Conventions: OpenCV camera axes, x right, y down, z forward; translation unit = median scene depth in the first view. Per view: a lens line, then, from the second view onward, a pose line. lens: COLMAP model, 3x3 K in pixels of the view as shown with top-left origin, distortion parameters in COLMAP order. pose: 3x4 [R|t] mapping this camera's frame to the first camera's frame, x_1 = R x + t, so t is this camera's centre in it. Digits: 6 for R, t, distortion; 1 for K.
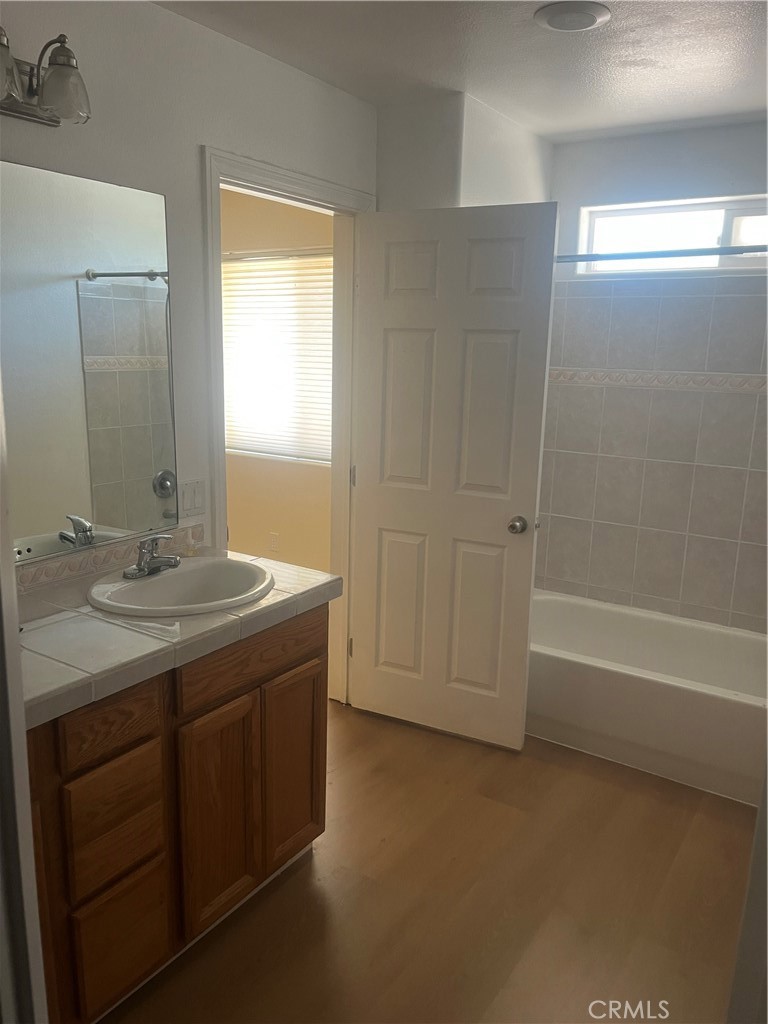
lens RADIAL K [[795.5, 0, 382.6], [0, 795.5, 512.2], [0, 0, 1]] dist [-0.014640, -0.004474]
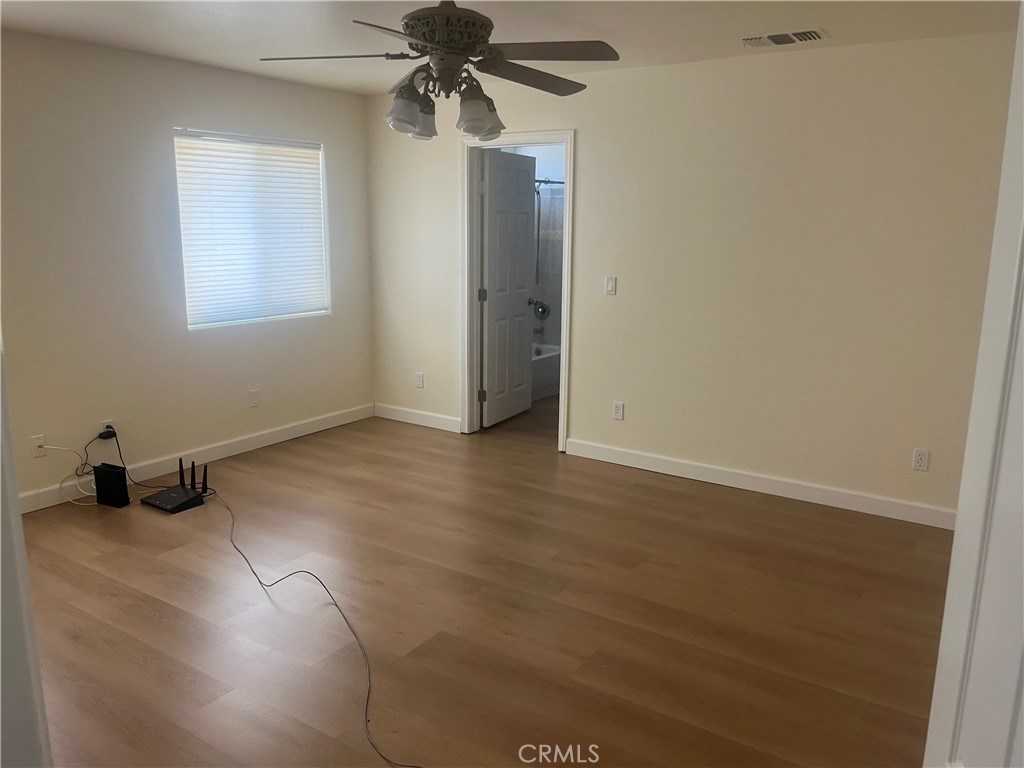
lens RADIAL K [[795.5, 0, 512.6], [0, 795.5, 384.6], [0, 0, 1]] dist [-0.014640, -0.004474]
pose [[0.007141, -0.220020, 0.975469, -1.273360], [0.196737, 0.956738, 0.214354, -0.154321], [-0.980430, 0.190380, 0.050118, 0.621856]]
